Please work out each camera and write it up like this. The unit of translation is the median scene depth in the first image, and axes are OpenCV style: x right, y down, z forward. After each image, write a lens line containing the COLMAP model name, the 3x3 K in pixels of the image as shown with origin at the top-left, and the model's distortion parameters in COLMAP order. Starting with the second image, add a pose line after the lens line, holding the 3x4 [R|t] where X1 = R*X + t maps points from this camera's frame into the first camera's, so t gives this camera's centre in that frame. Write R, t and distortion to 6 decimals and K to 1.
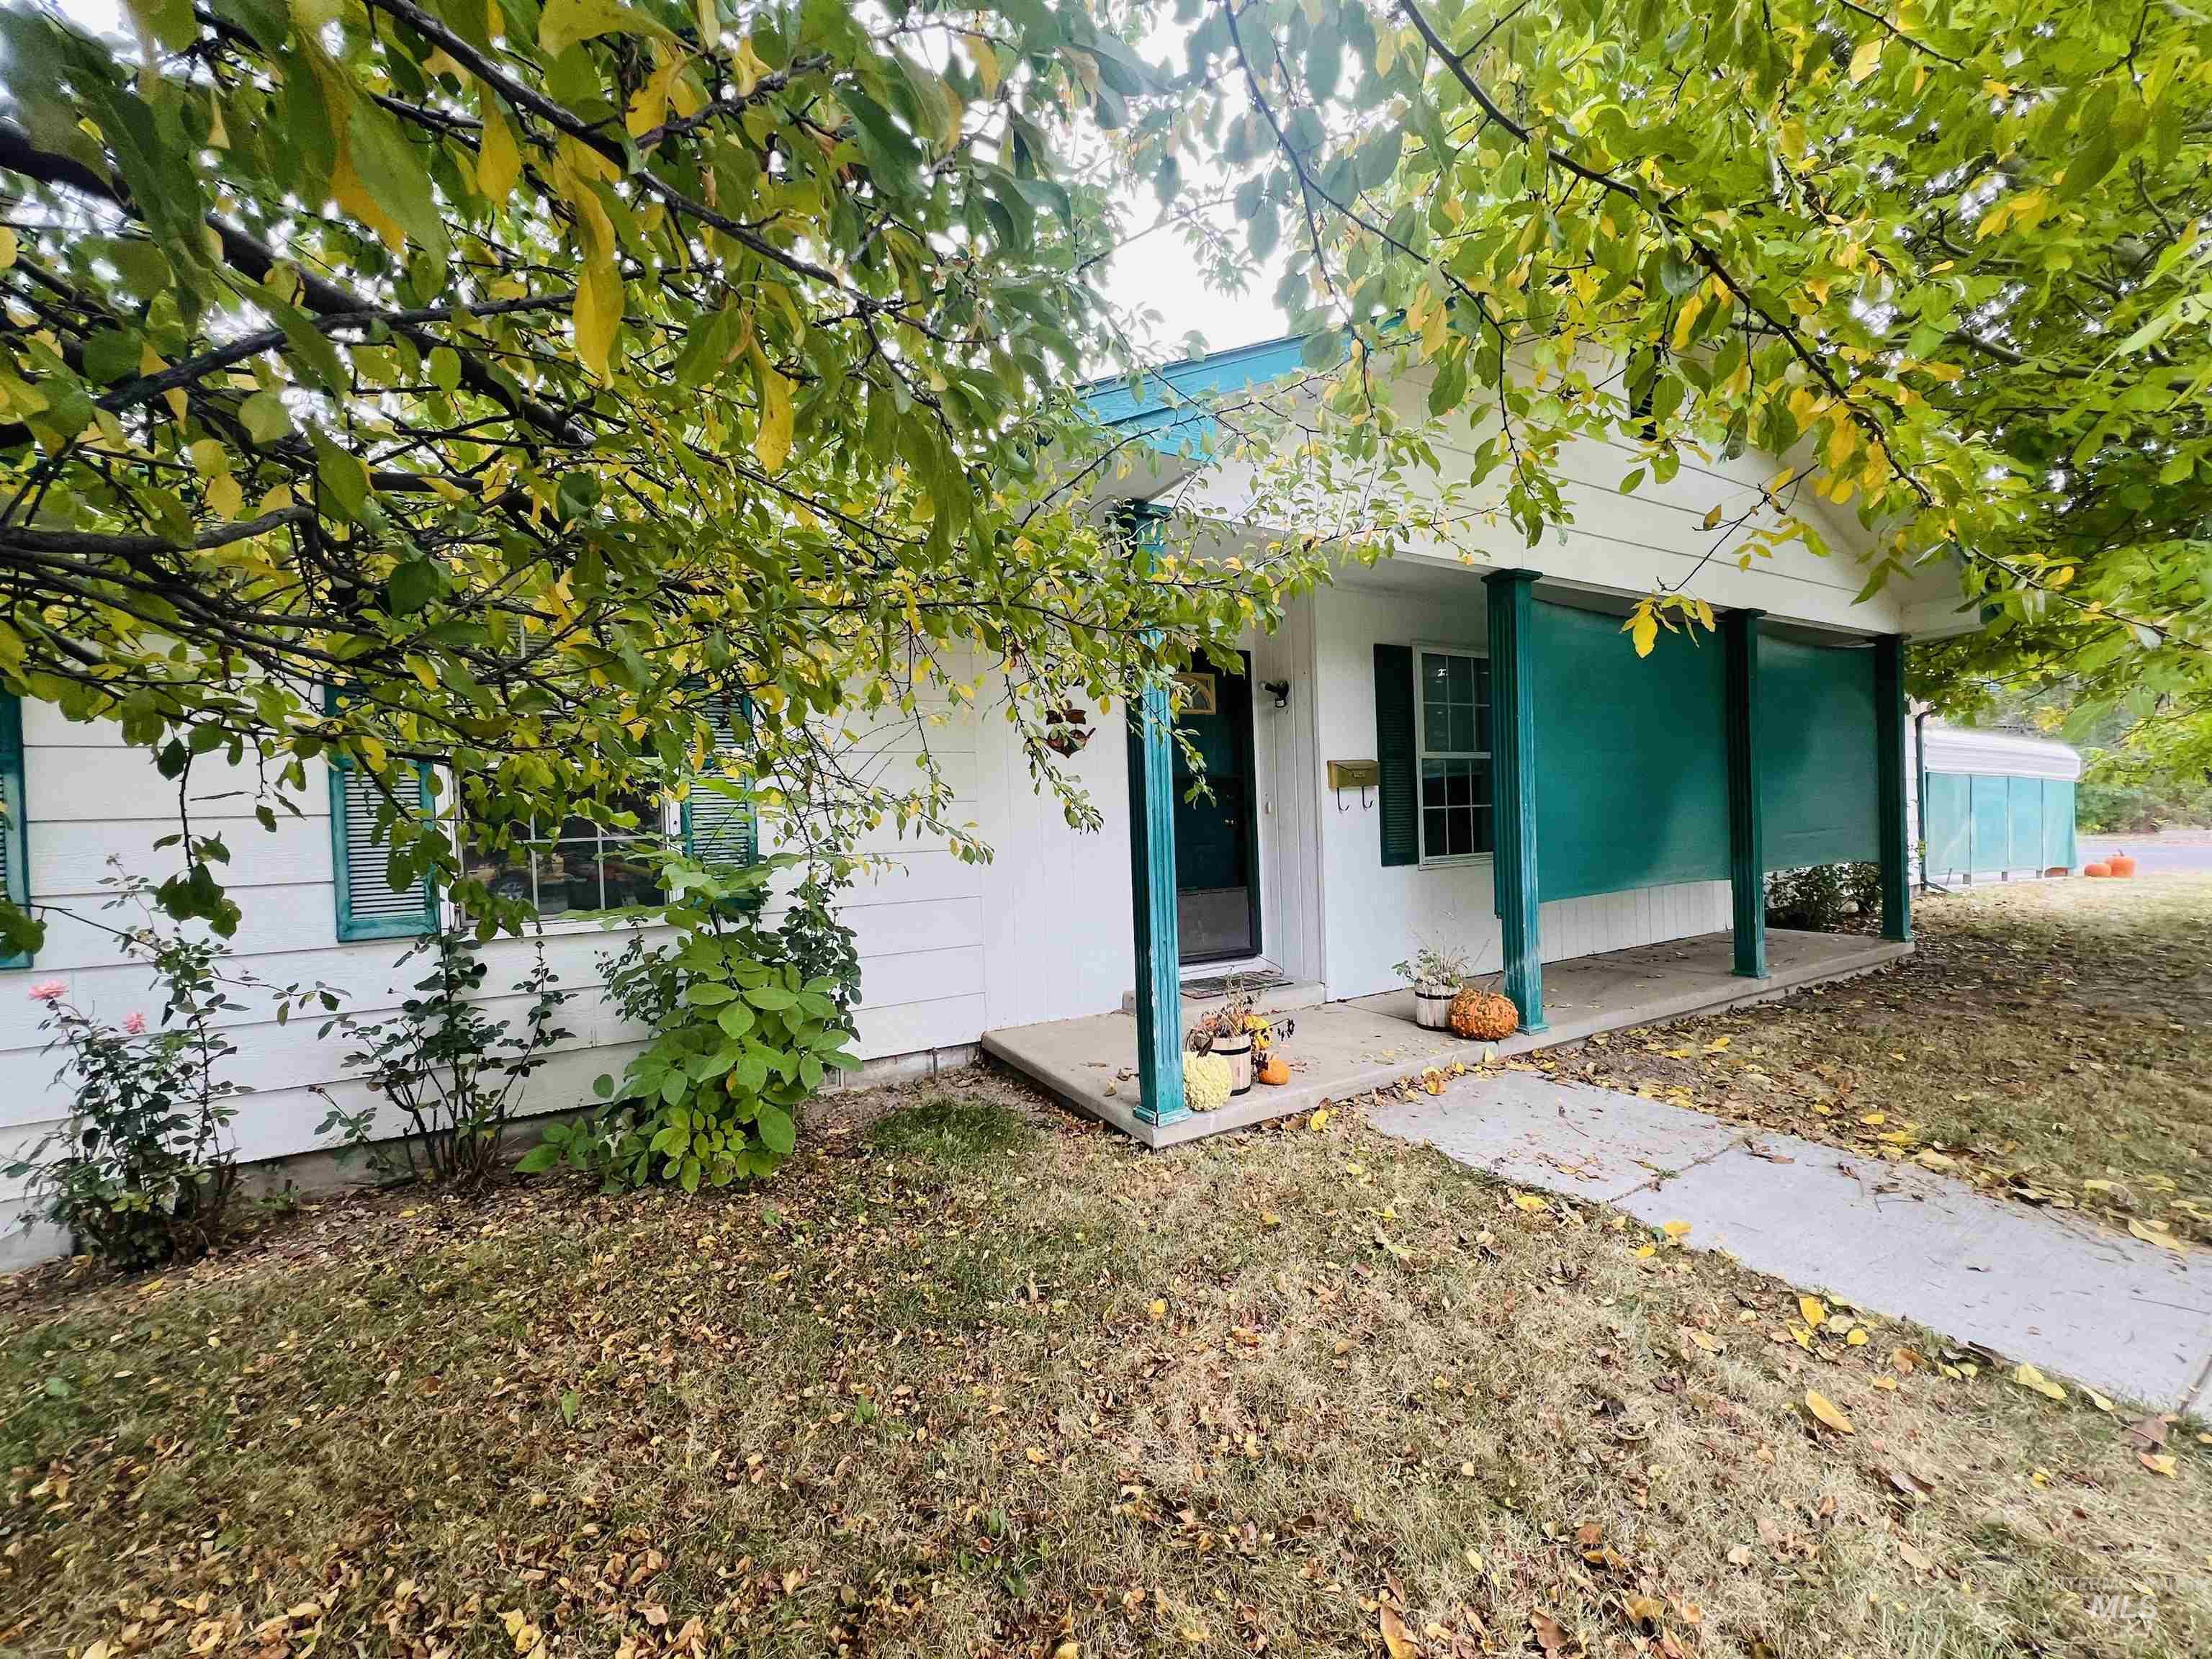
lens RADIAL K [[875.9, 0, 1103.1], [0, 875.9, 821.9], [0, 0, 1]] dist [0.000687, -0.000087]
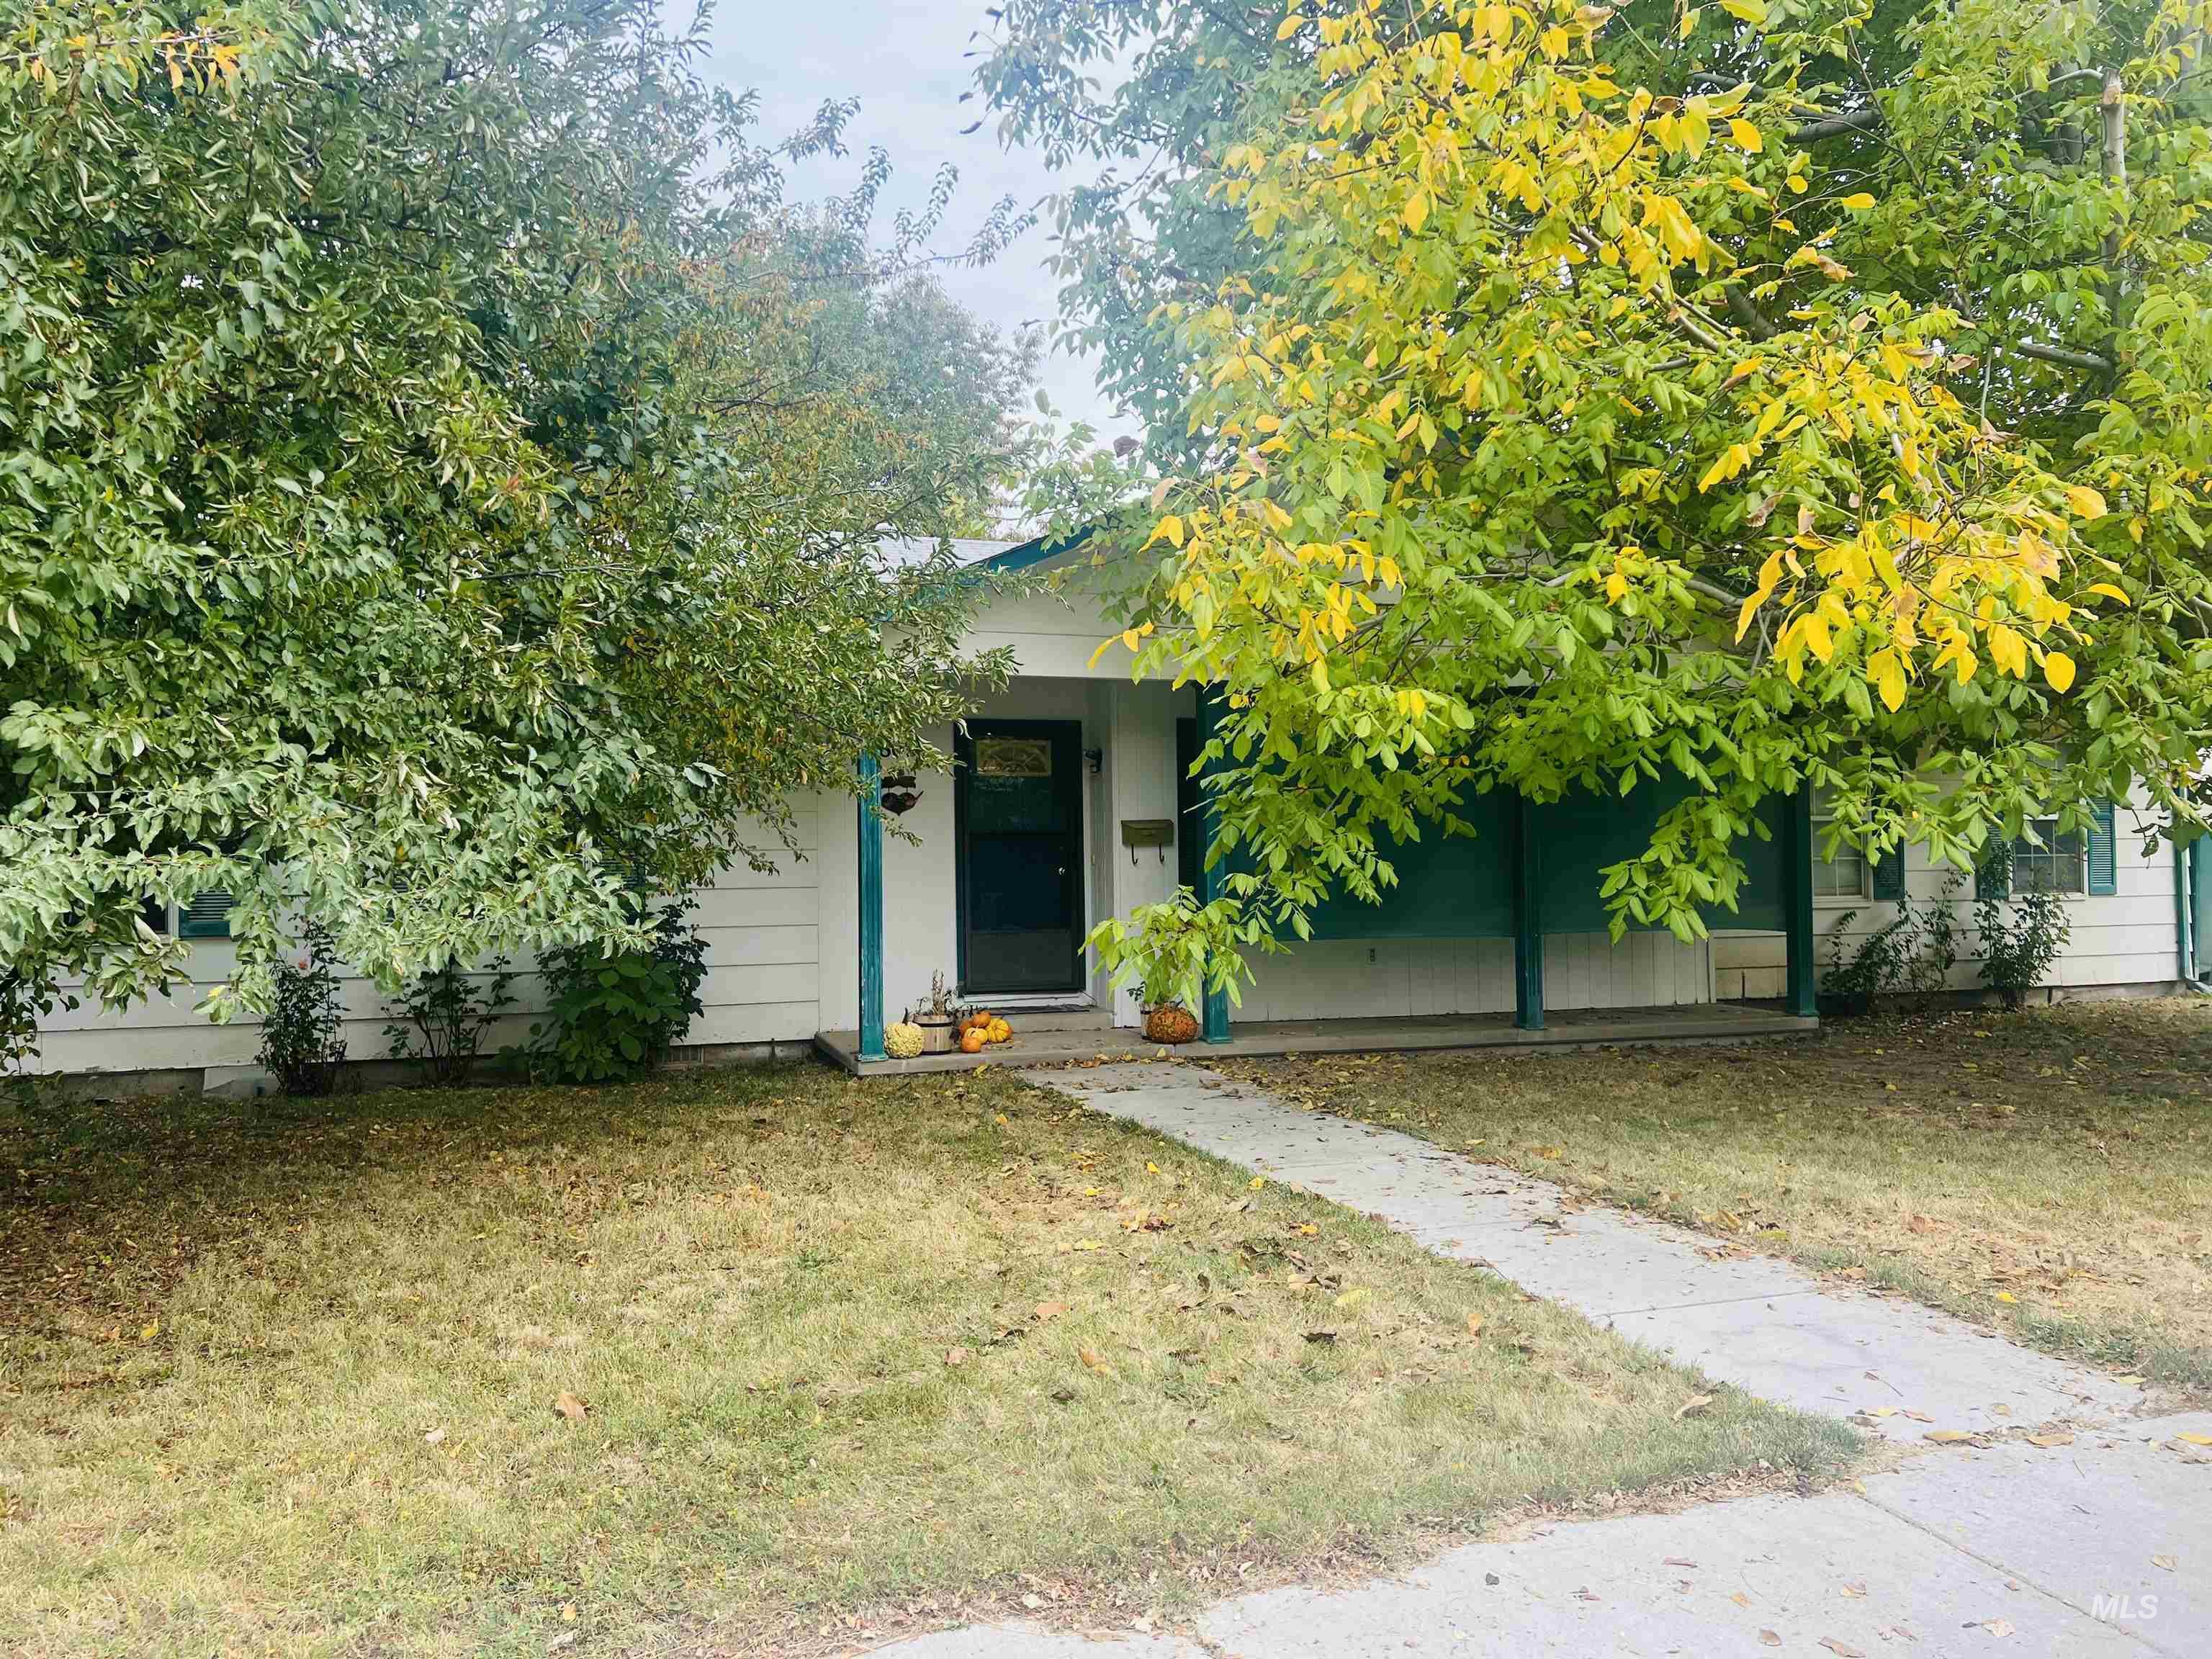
lens RADIAL K [[1629.7, 0, 1134.3], [0, 1629.7, 829.1], [0, 0, 1]] dist [0.089140, -0.103703]
pose [[0.983963, 0.020506, -0.177190, 0.956003], [-0.024584, 0.999480, -0.020851, -0.021126], [0.176670, 0.024872, 0.983956, -1.647013]]
